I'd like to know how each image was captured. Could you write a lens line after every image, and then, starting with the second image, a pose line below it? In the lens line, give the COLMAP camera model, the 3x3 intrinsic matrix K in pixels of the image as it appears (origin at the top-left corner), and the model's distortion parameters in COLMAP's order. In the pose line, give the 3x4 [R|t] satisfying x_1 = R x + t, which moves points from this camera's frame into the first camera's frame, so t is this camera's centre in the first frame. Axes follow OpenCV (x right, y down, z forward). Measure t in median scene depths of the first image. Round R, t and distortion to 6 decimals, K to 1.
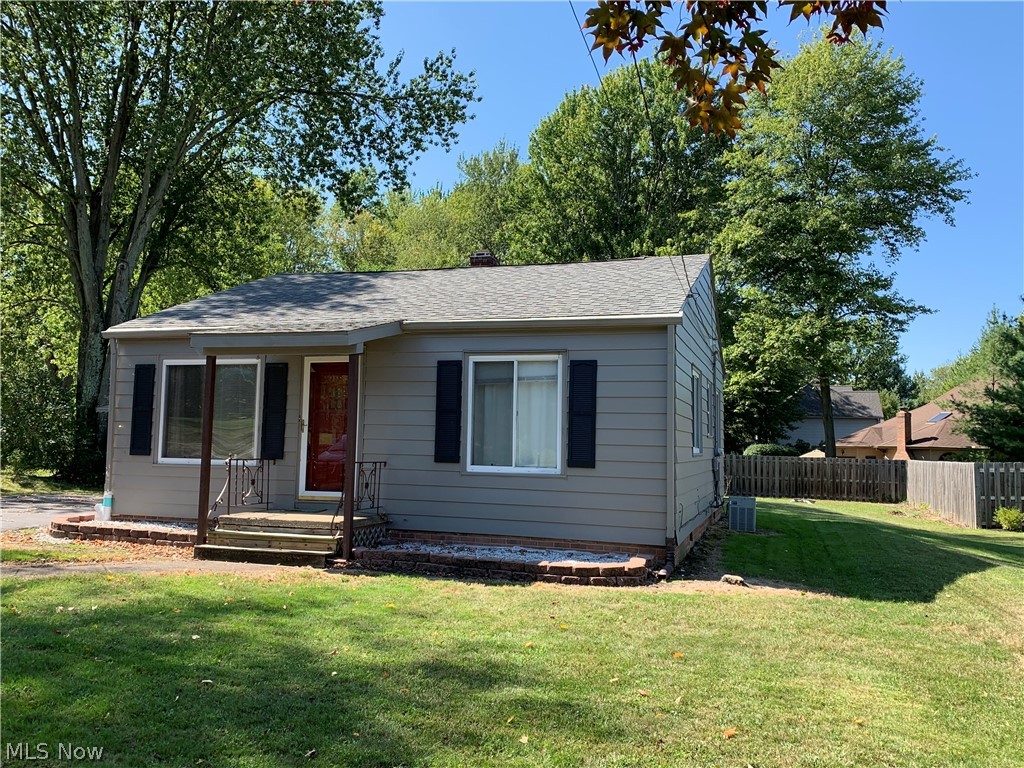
lens RADIAL K [[836.8, 0, 512.0], [0, 836.8, 384.0], [0, 0, 1]] dist [0.062113, -0.087913]
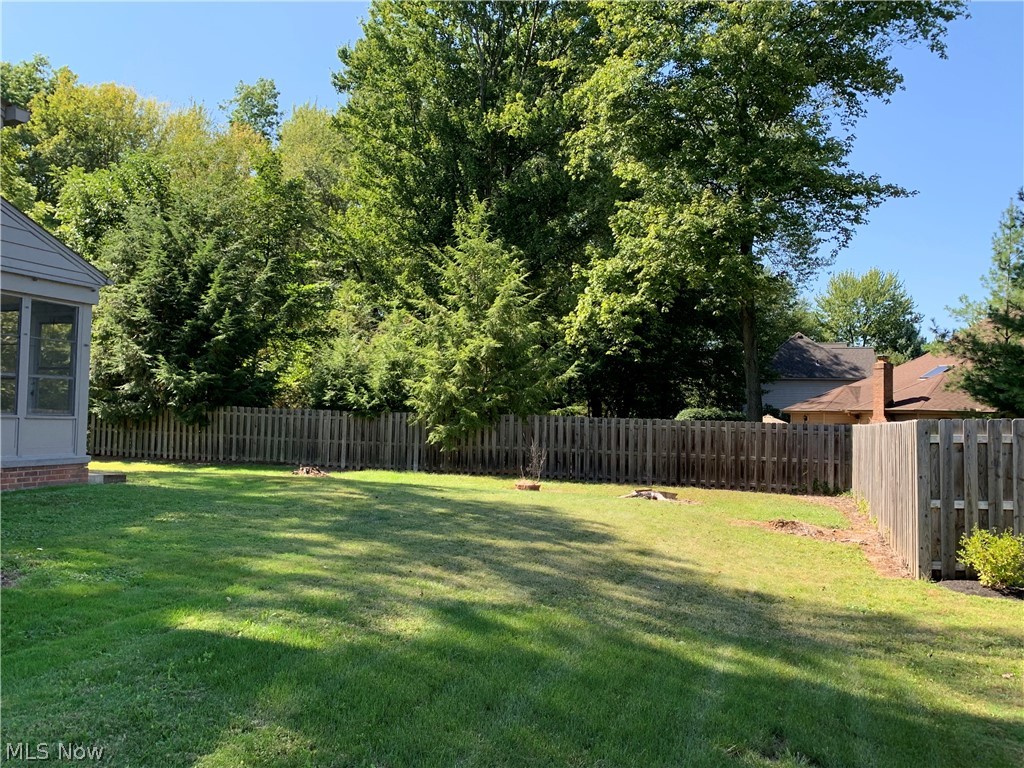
lens RADIAL K [[836.8, 0, 512.0], [0, 836.8, 384.0], [0, 0, 1]] dist [0.062113, -0.087913]
pose [[0.999573, 0.000660, -0.029227, 0.212134], [0.000237, 0.999530, 0.030651, 0.037021], [0.029233, -0.030644, 0.999103, 0.341664]]
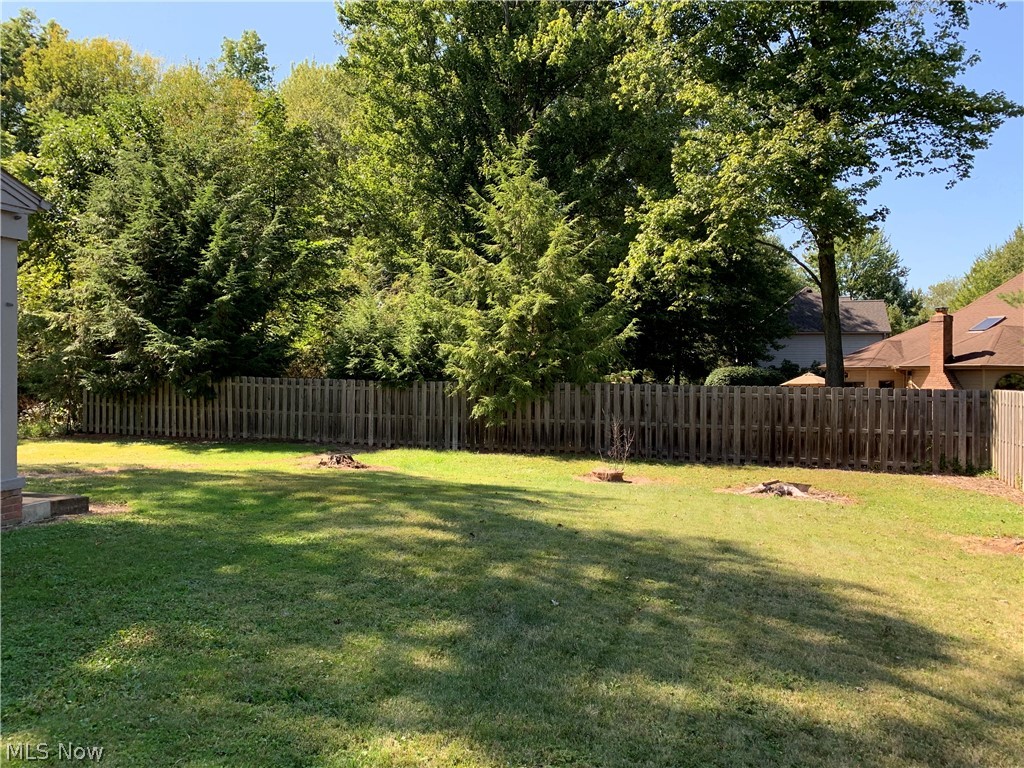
lens RADIAL K [[774.6, 0, 507.5], [0, 774.6, 379.9], [0, 0, 1]] dist [0.028140, -0.003454]
pose [[0.999709, -0.014708, -0.019095, 0.165110], [0.016197, 0.996636, 0.080338, 0.036927], [0.017849, -0.080624, 0.996585, 0.469011]]
